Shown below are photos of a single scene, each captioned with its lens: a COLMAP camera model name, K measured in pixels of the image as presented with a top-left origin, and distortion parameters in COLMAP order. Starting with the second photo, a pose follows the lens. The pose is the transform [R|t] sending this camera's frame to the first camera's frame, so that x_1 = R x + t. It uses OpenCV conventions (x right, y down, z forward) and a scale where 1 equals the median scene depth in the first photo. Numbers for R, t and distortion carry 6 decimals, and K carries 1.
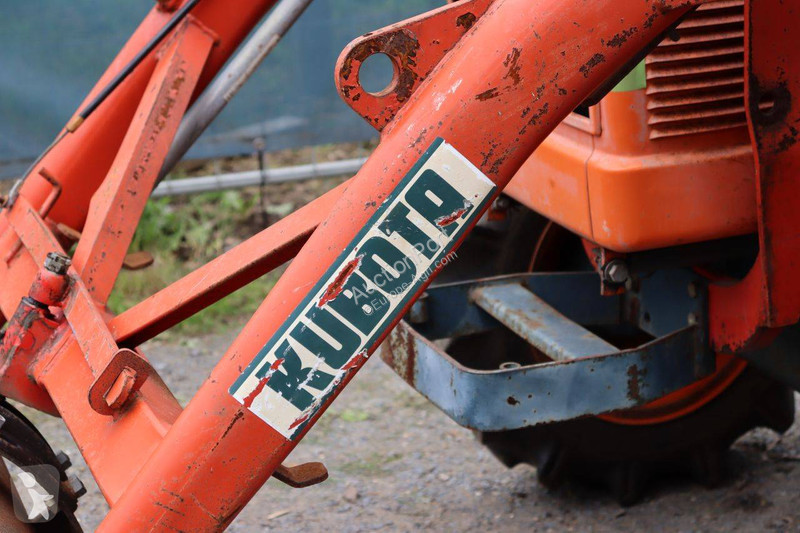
lens RADIAL K [[1873.0, 0, 400.0], [0, 1873.0, 266.5], [0, 0, 1]] dist [0.348387, 0.166768]
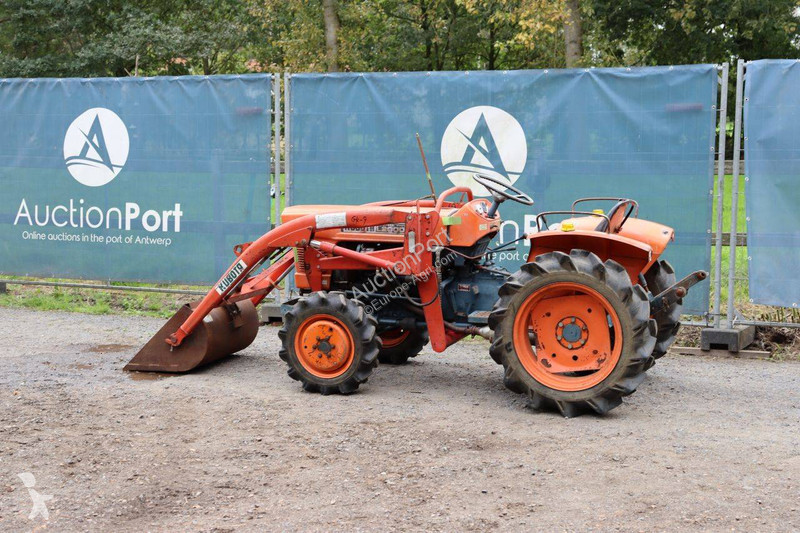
lens RADIAL K [[1232.8, 0, 400.0], [0, 1232.8, 266.5], [0, 0, 1]] dist [0.109496, 0.011652]
pose [[0.756855, 0.129673, -0.640589, 3.708280], [-0.228625, 0.970727, -0.073618, 0.181837], [0.612291, 0.202173, 0.764347, -2.423053]]
